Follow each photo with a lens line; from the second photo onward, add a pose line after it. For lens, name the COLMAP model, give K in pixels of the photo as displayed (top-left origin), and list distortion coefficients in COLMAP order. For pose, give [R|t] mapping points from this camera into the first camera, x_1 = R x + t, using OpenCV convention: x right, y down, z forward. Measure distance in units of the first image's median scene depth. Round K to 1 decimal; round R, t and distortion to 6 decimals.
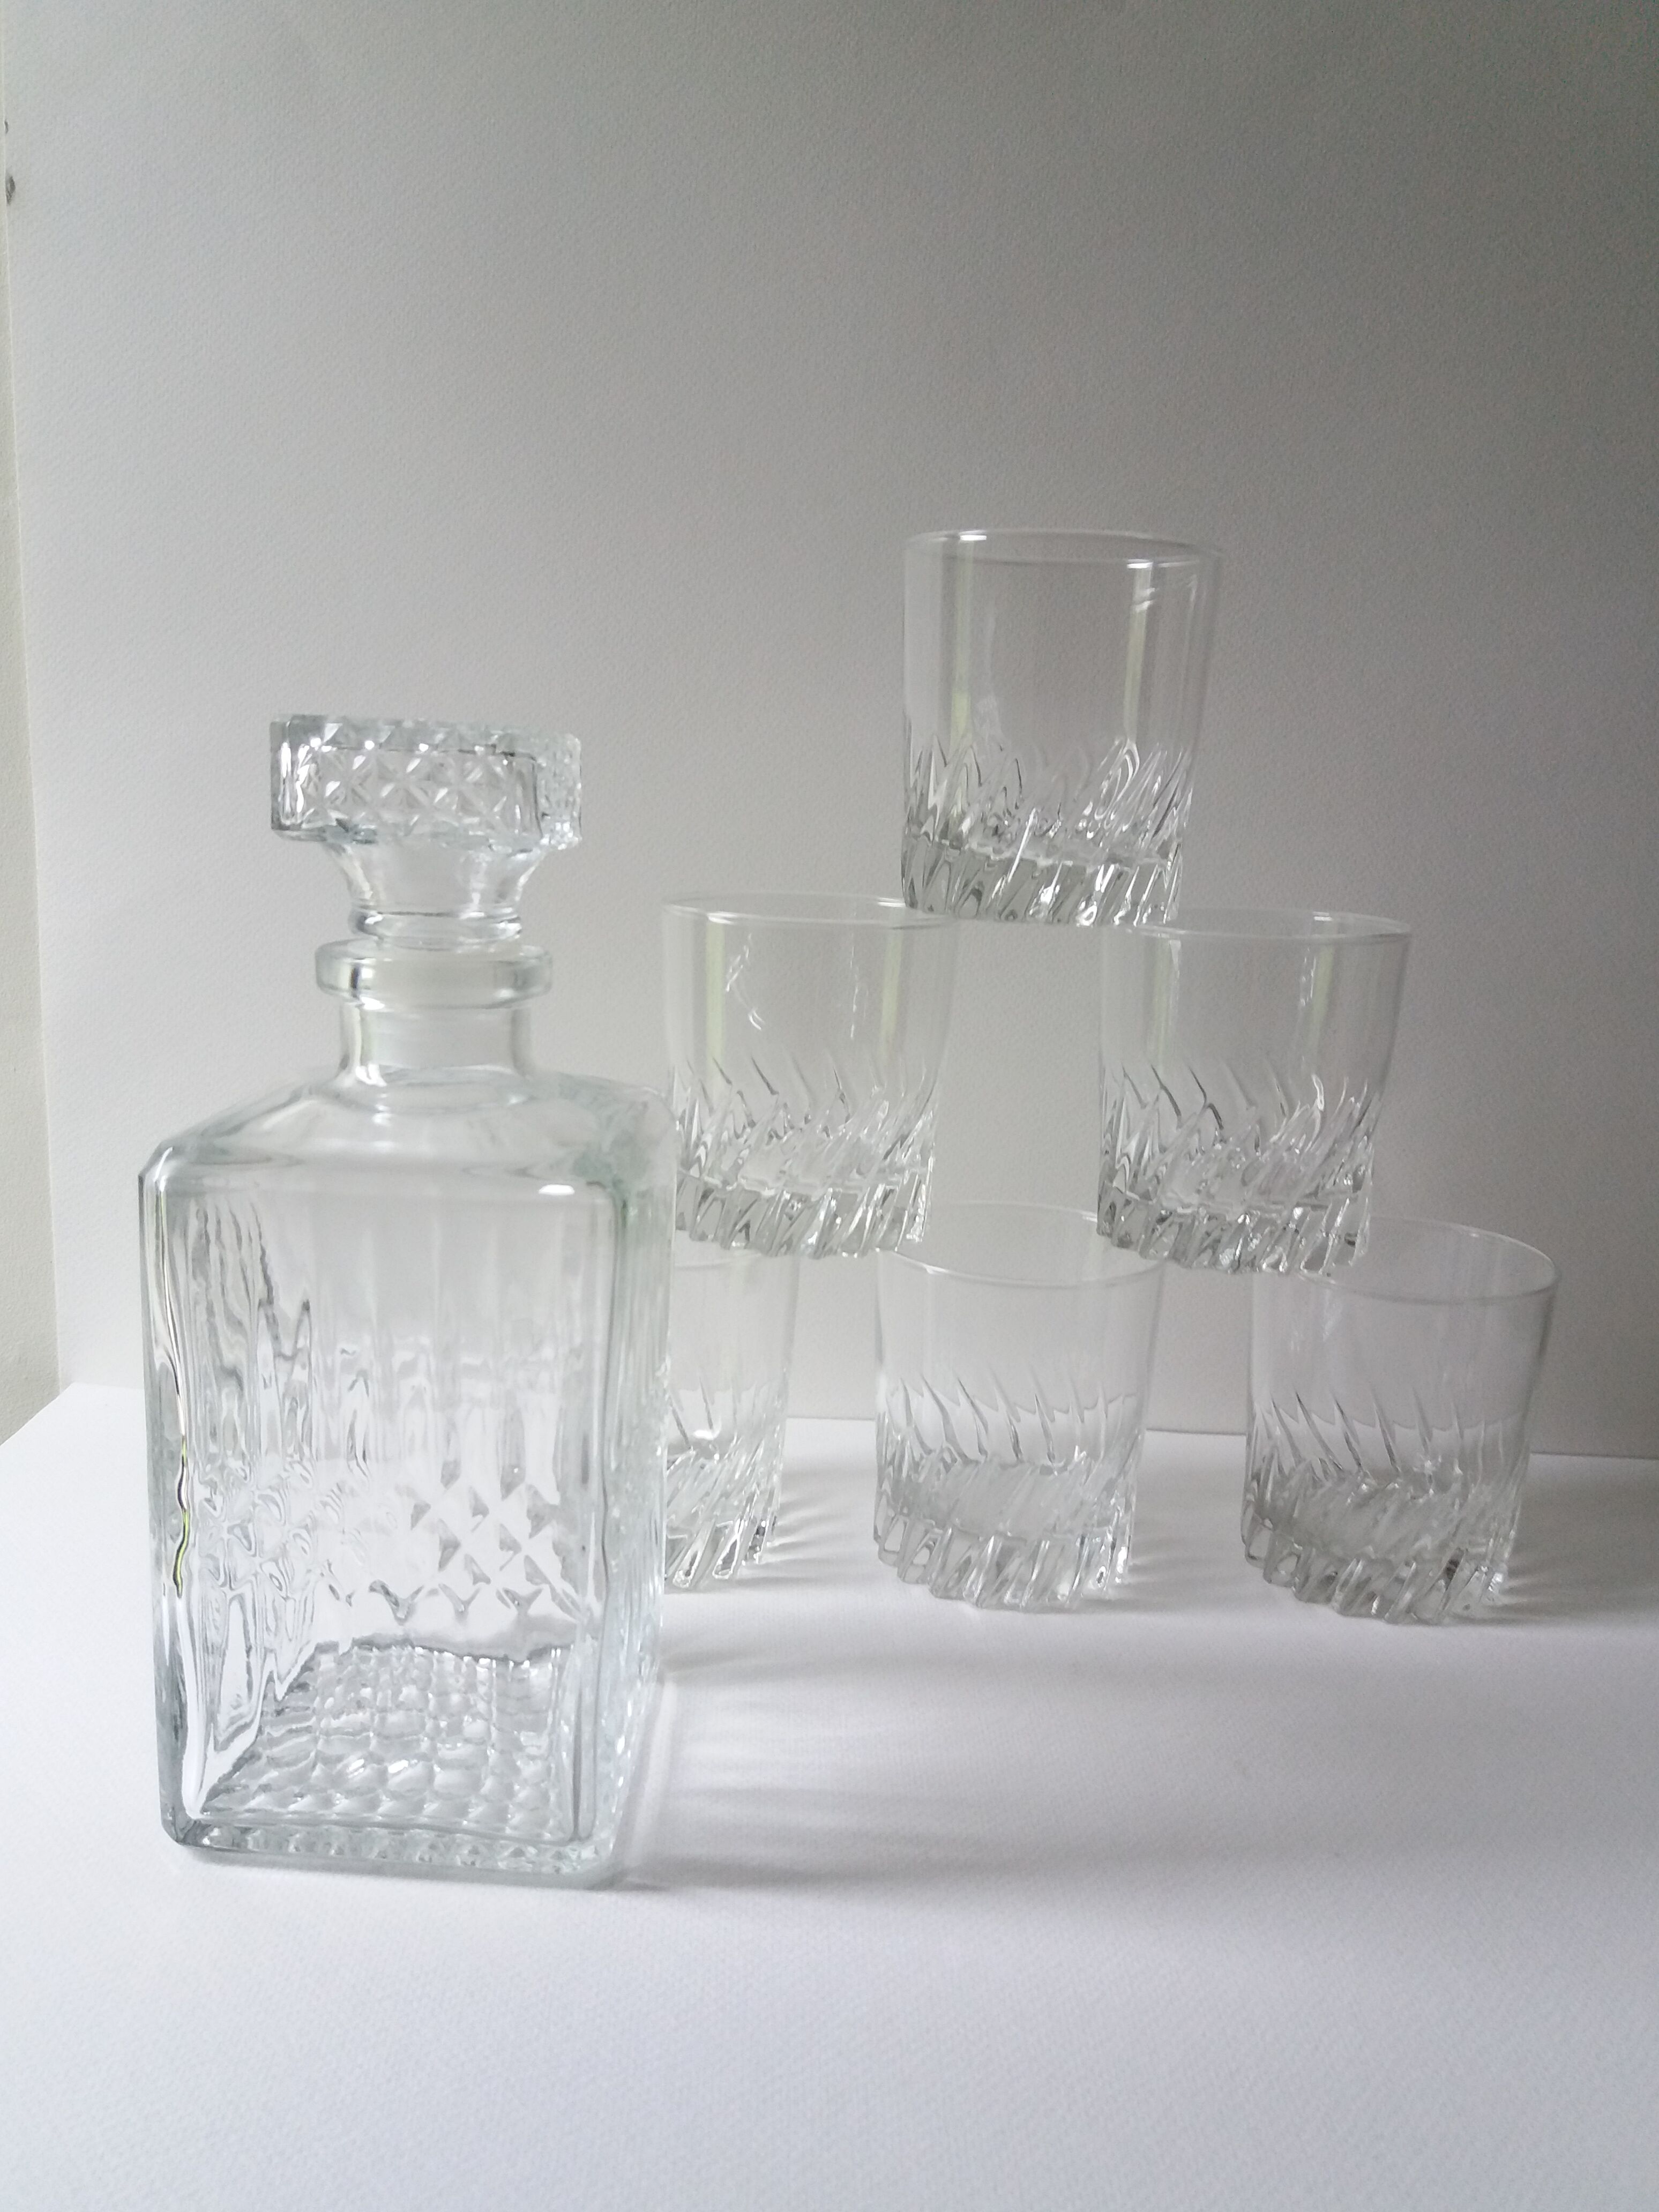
lens RADIAL K [[1796.5, 0, 829.5], [0, 1796.5, 1106.0], [0, 0, 1]] dist [-0.003630, 0.000511]
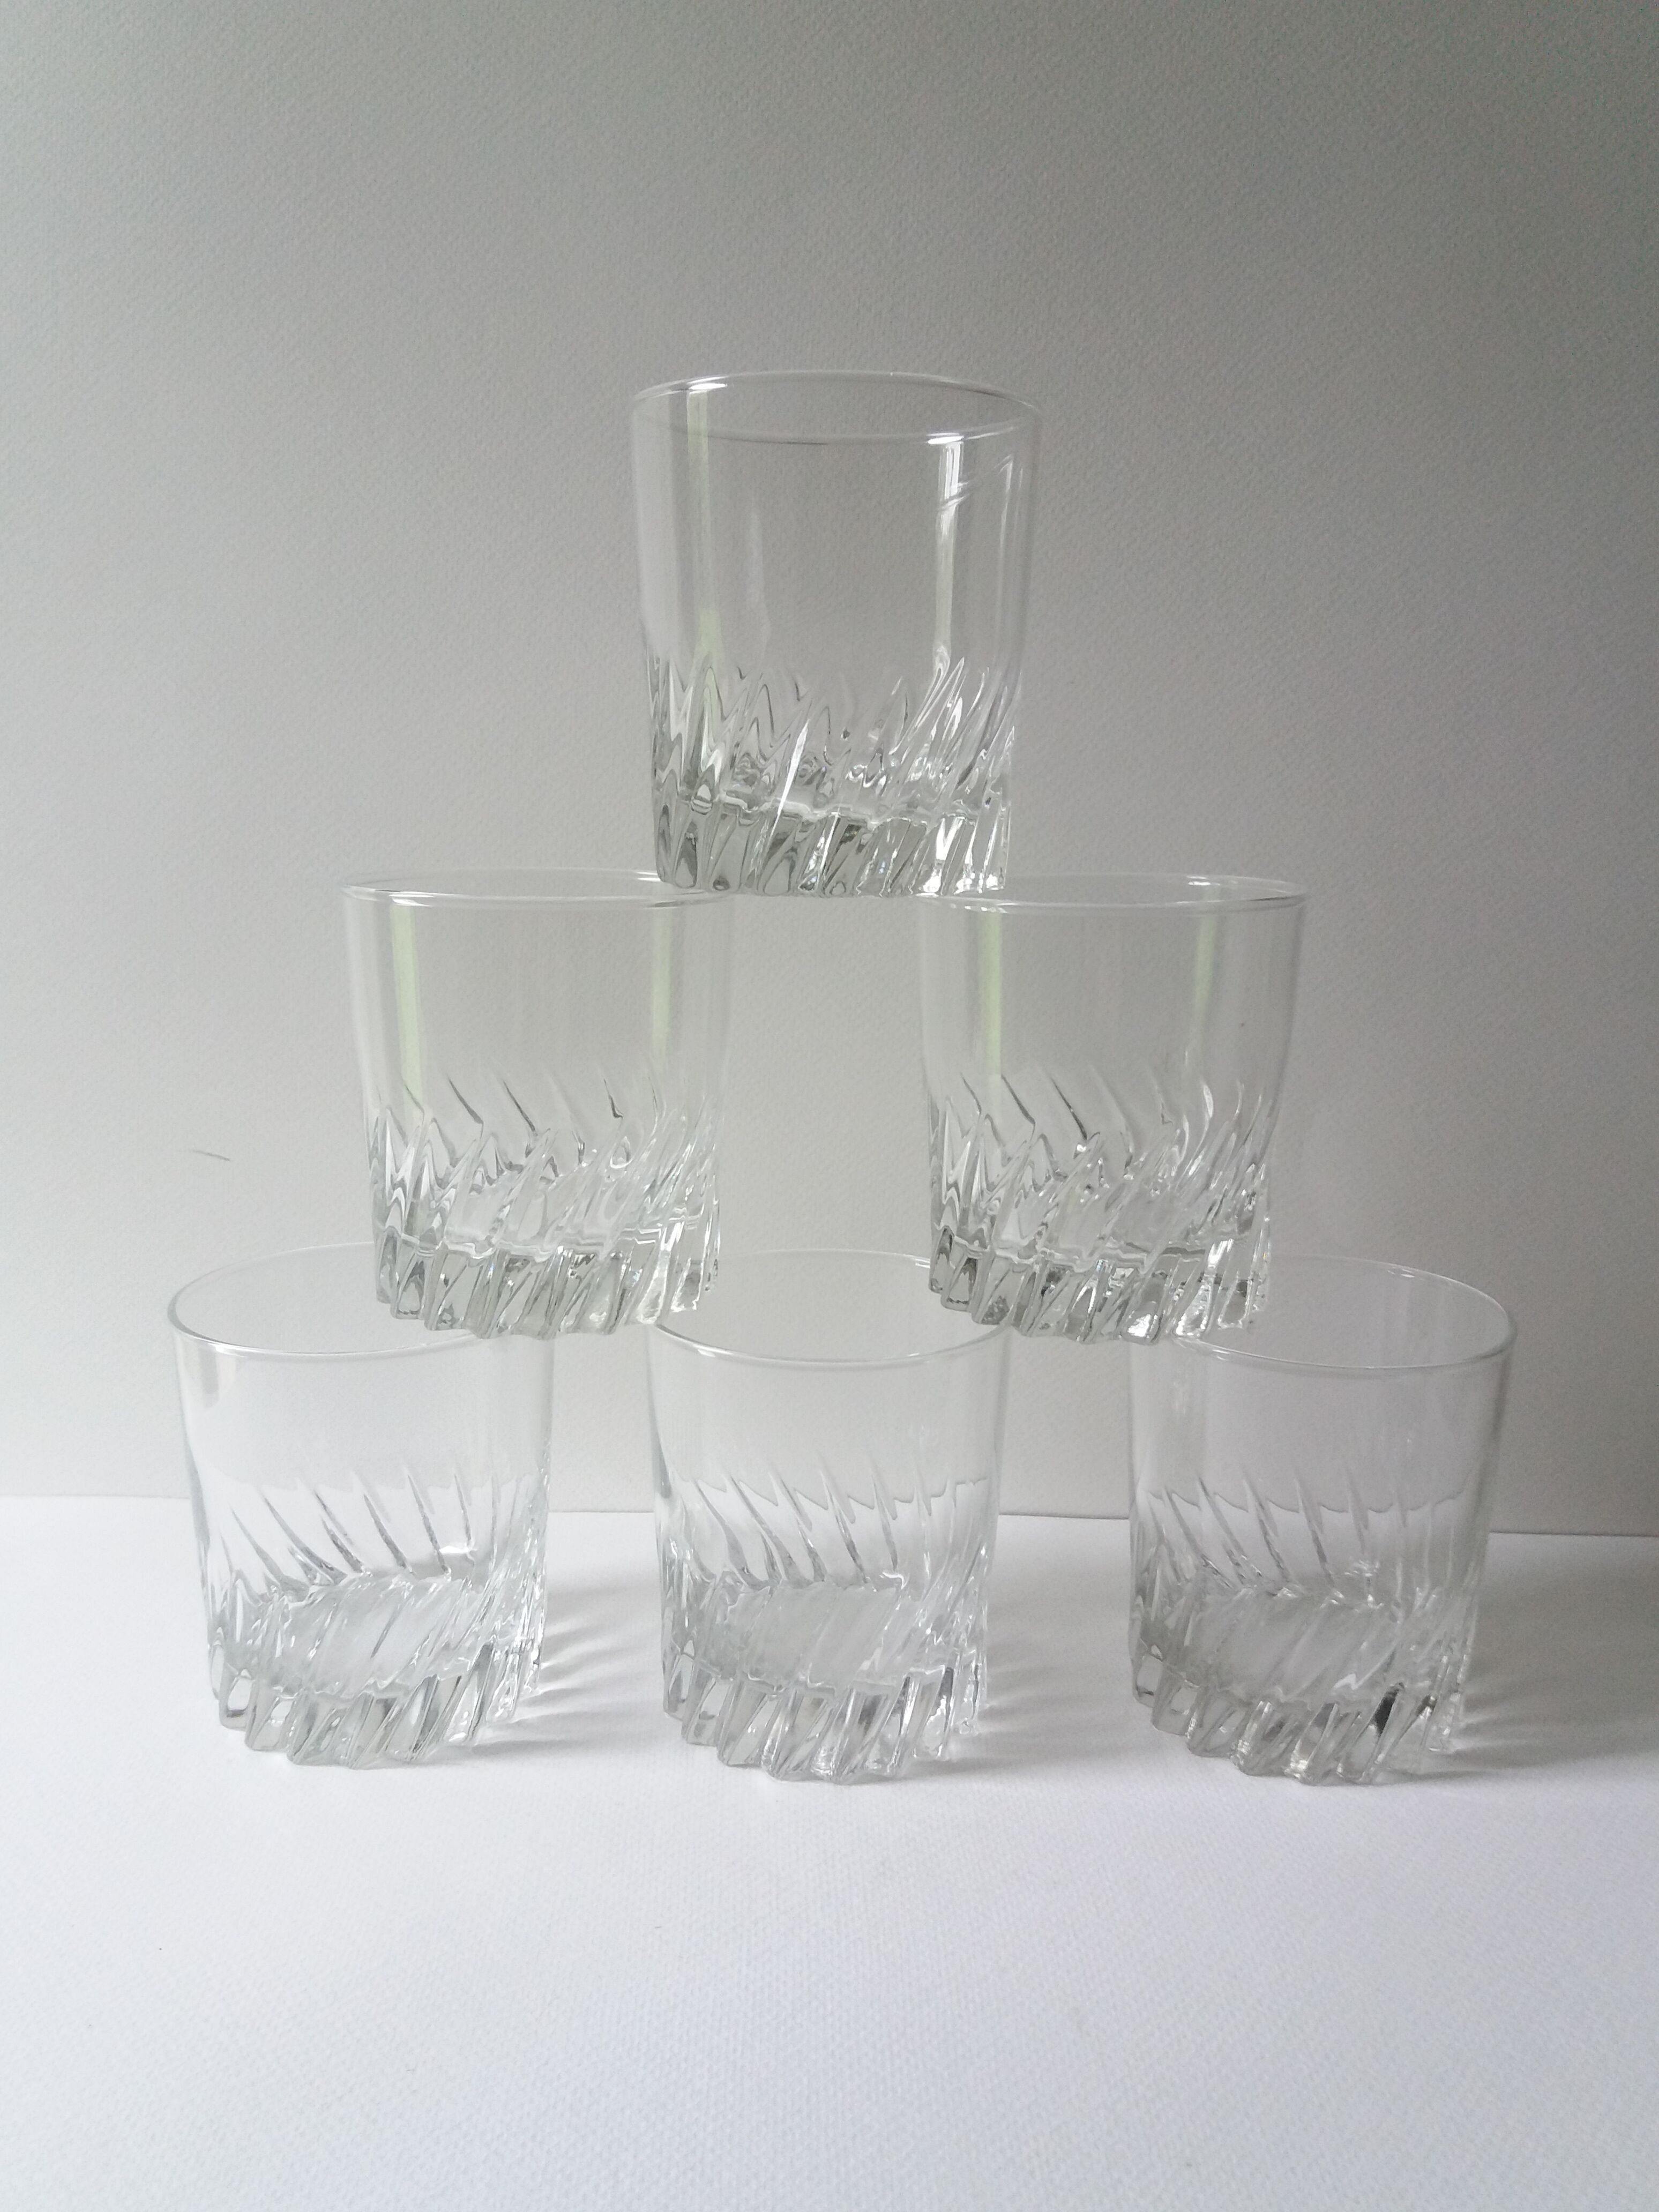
lens RADIAL K [[1848.2, 0, 829.5], [0, 1848.2, 1106.0], [0, 0, 1]] dist [0.001260, -0.001776]
pose [[0.999558, -0.029319, 0.004940, 0.106103], [0.029315, 0.999570, 0.000730, -0.010777], [-0.004959, -0.000585, 0.999988, 0.194478]]
